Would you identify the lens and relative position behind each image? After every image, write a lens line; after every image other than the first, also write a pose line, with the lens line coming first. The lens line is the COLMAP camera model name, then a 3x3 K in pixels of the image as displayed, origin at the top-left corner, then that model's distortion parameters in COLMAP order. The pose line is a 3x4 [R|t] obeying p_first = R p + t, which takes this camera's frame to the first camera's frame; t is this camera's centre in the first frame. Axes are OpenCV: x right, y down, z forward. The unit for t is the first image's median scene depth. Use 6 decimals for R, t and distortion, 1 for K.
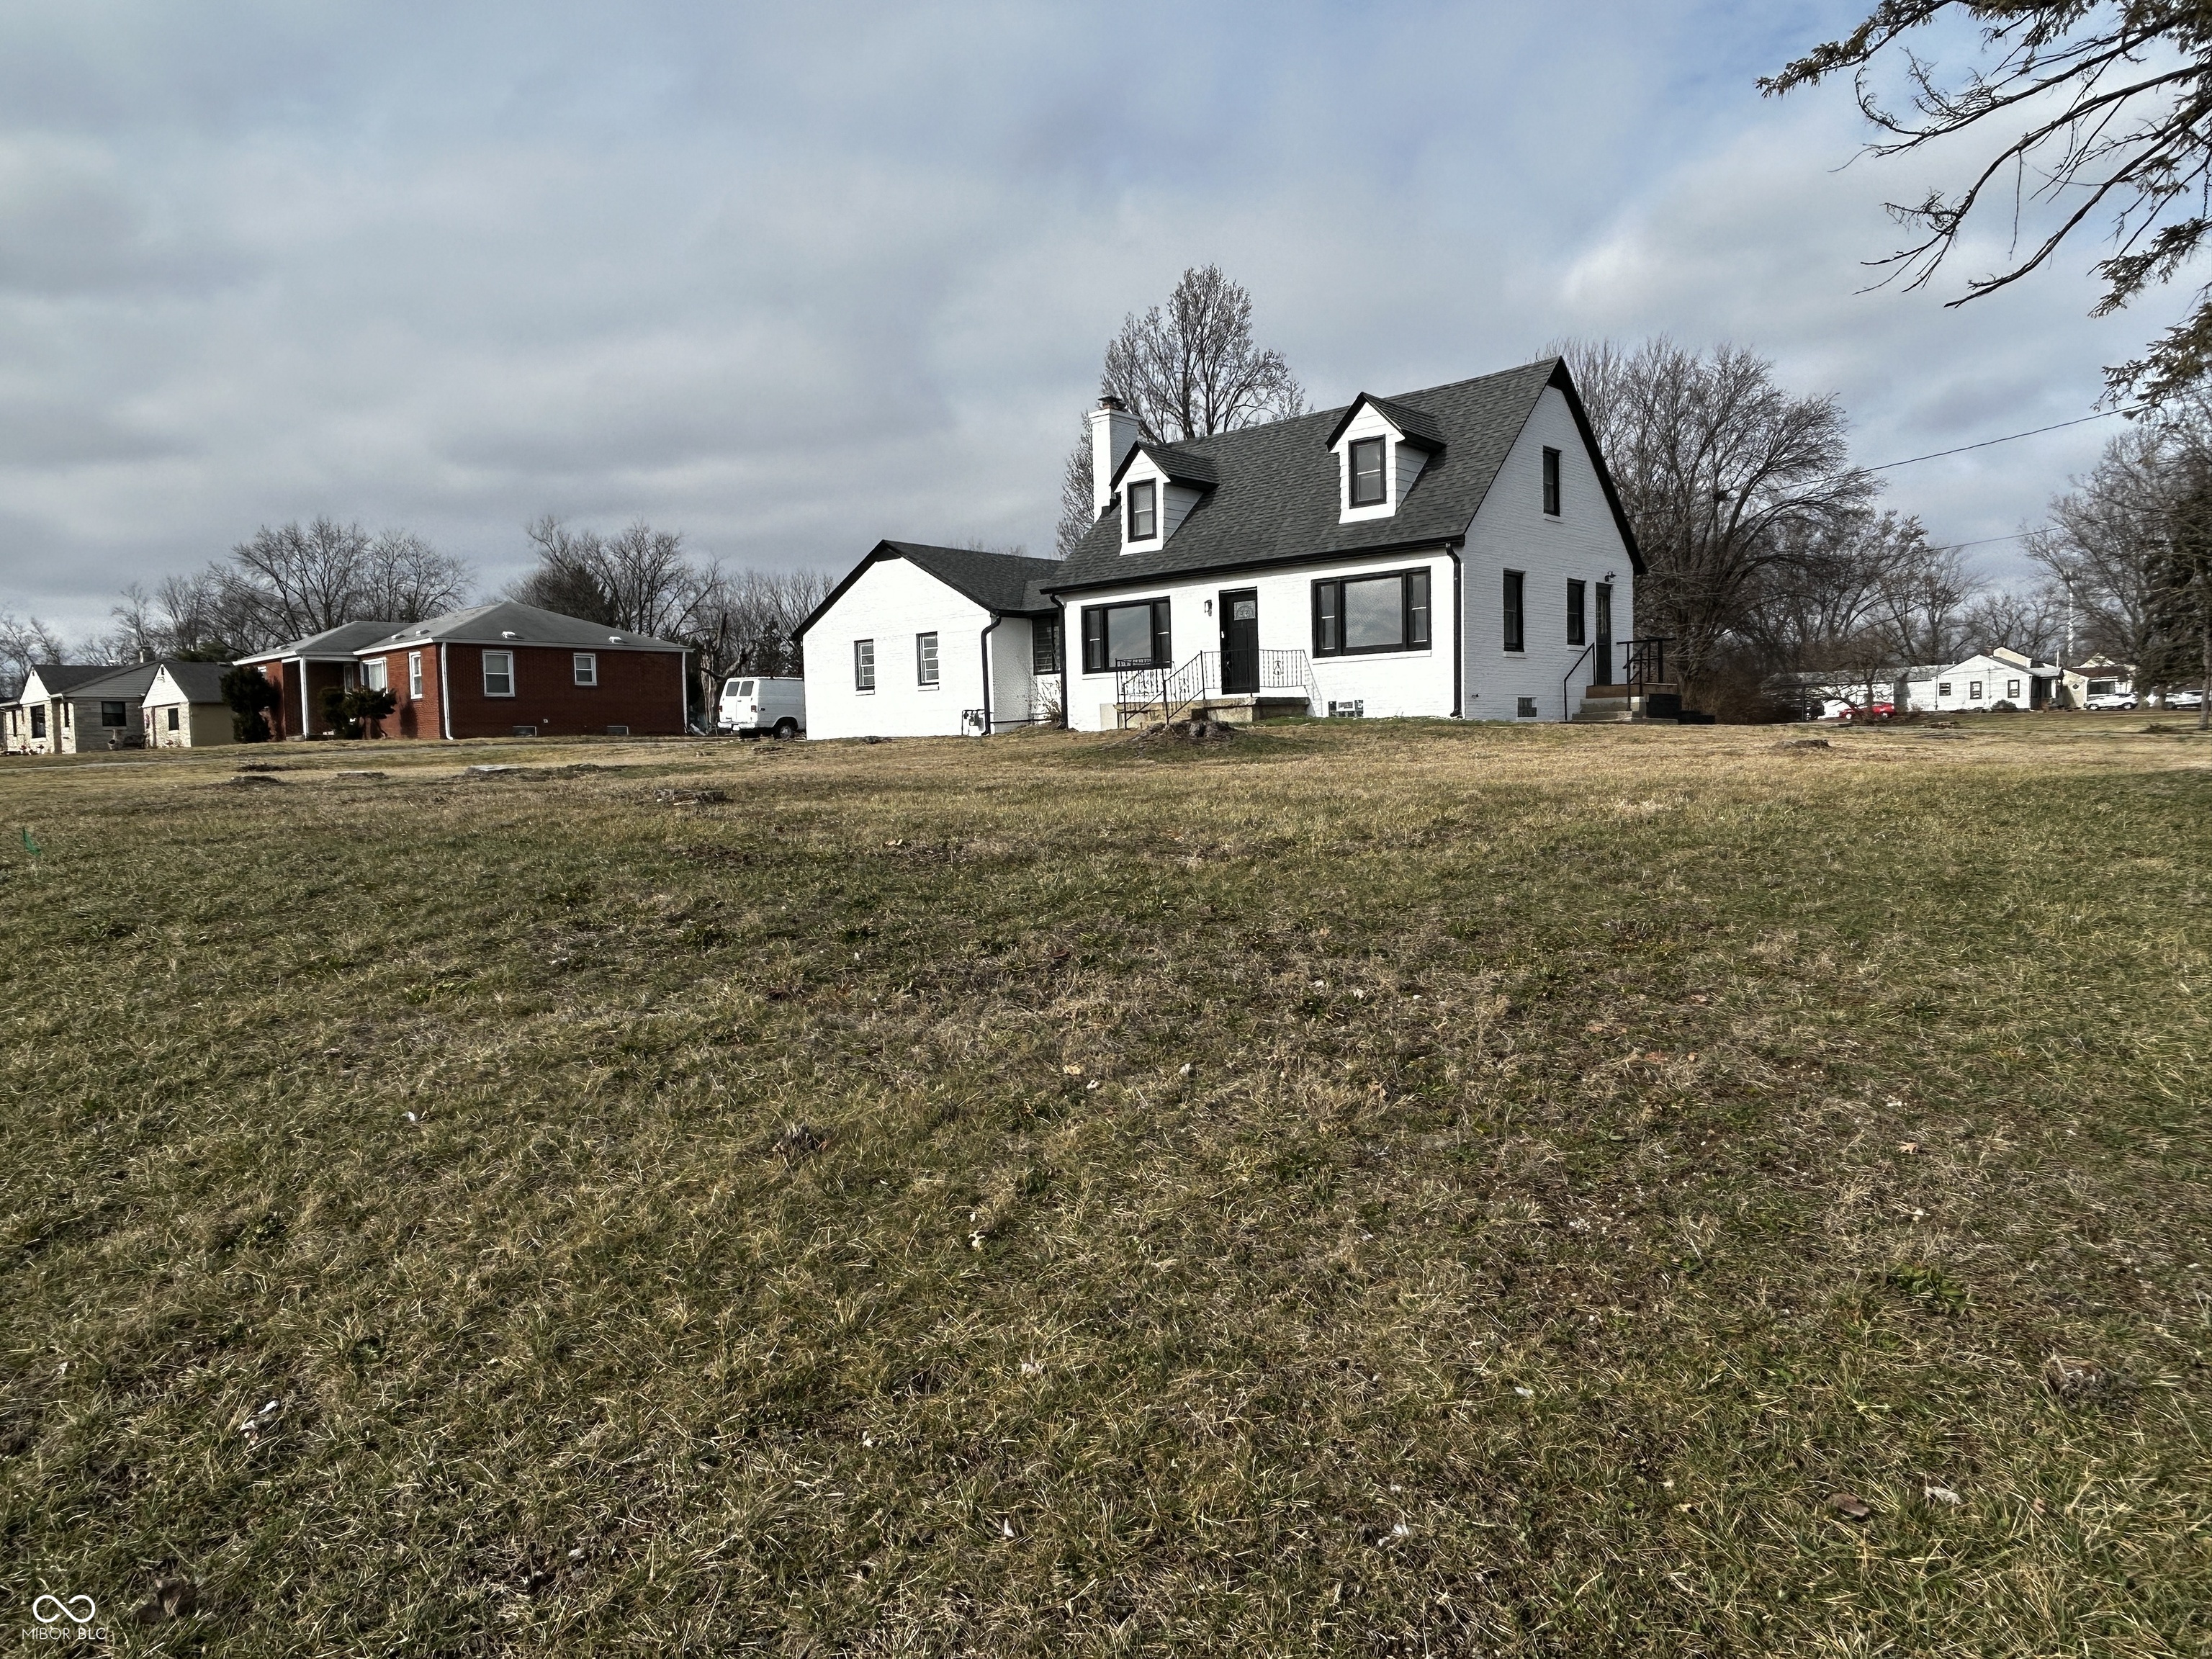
lens RADIAL K [[1414.0, 0, 1093.0], [0, 1414.0, 822.8], [0, 0, 1]] dist [-0.014282, 0.000060]
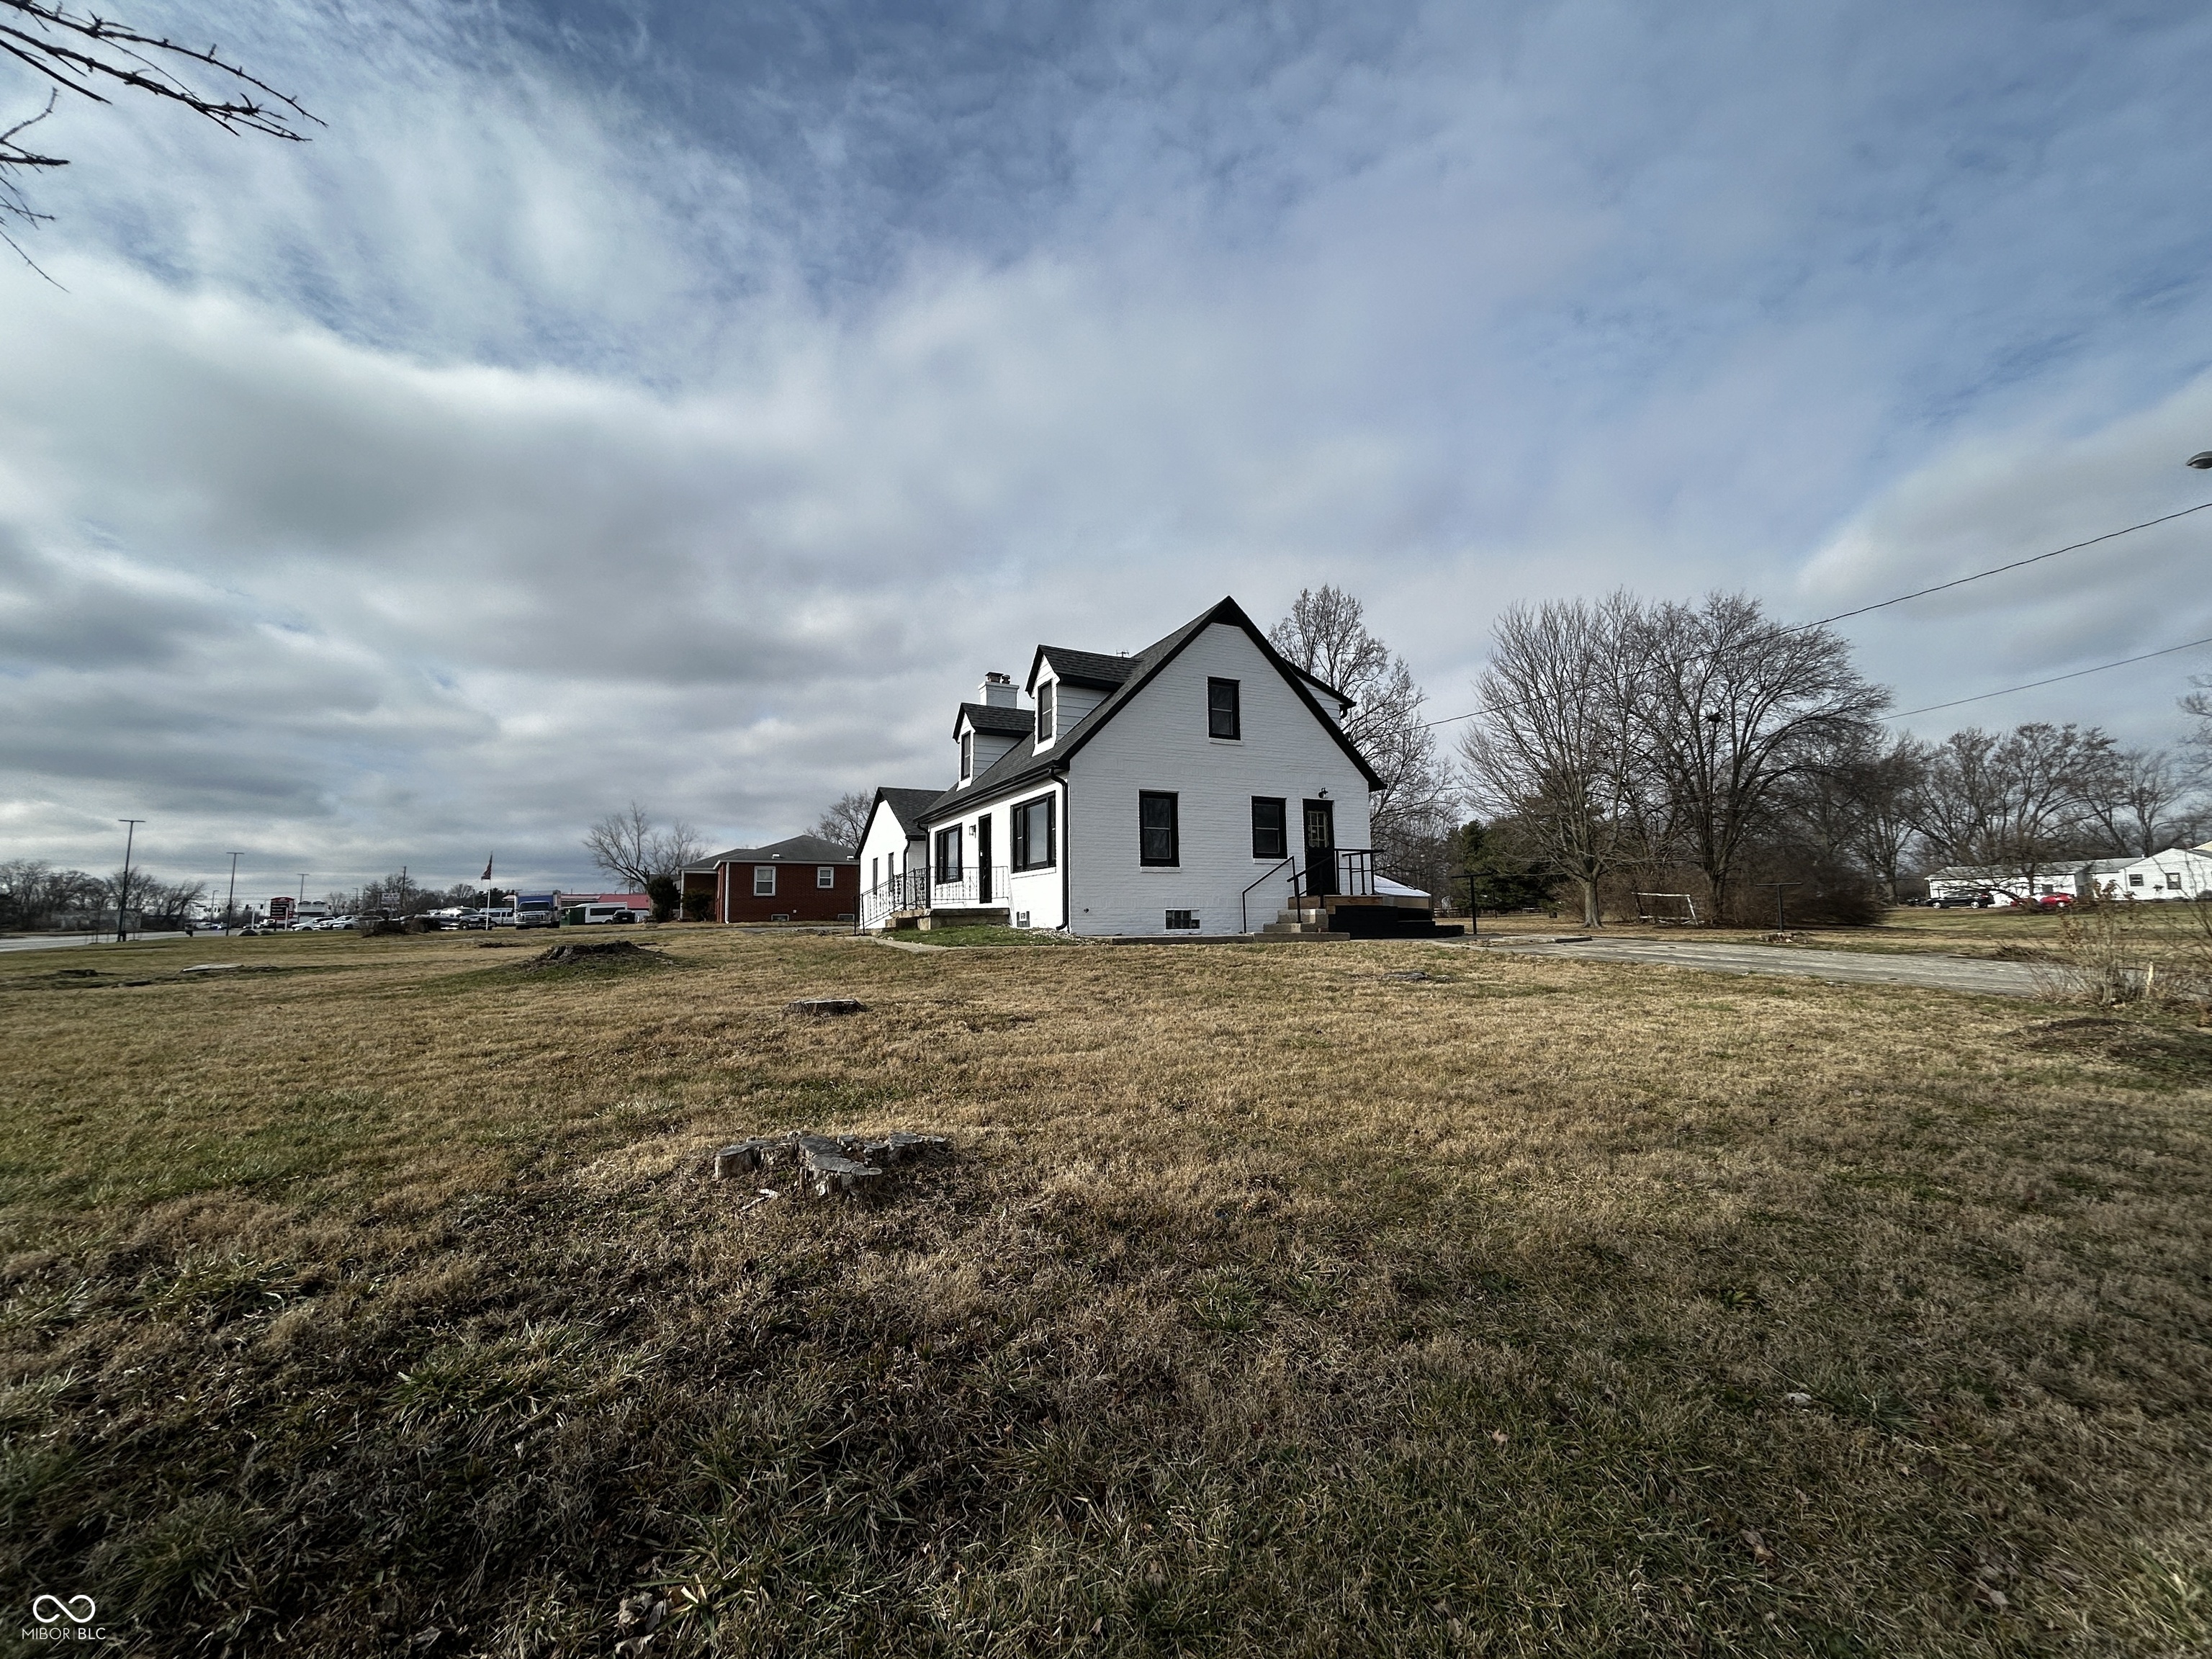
lens RADIAL K [[898.4, 0, 1106.0], [0, 898.4, 829.5], [0, 0, 1]] dist [0.001449, -0.003183]
pose [[0.936522, -0.024623, -0.349744, 0.451535], [-0.028438, 0.988910, -0.145770, -0.044817], [0.349454, 0.146463, 0.925435, 0.326407]]
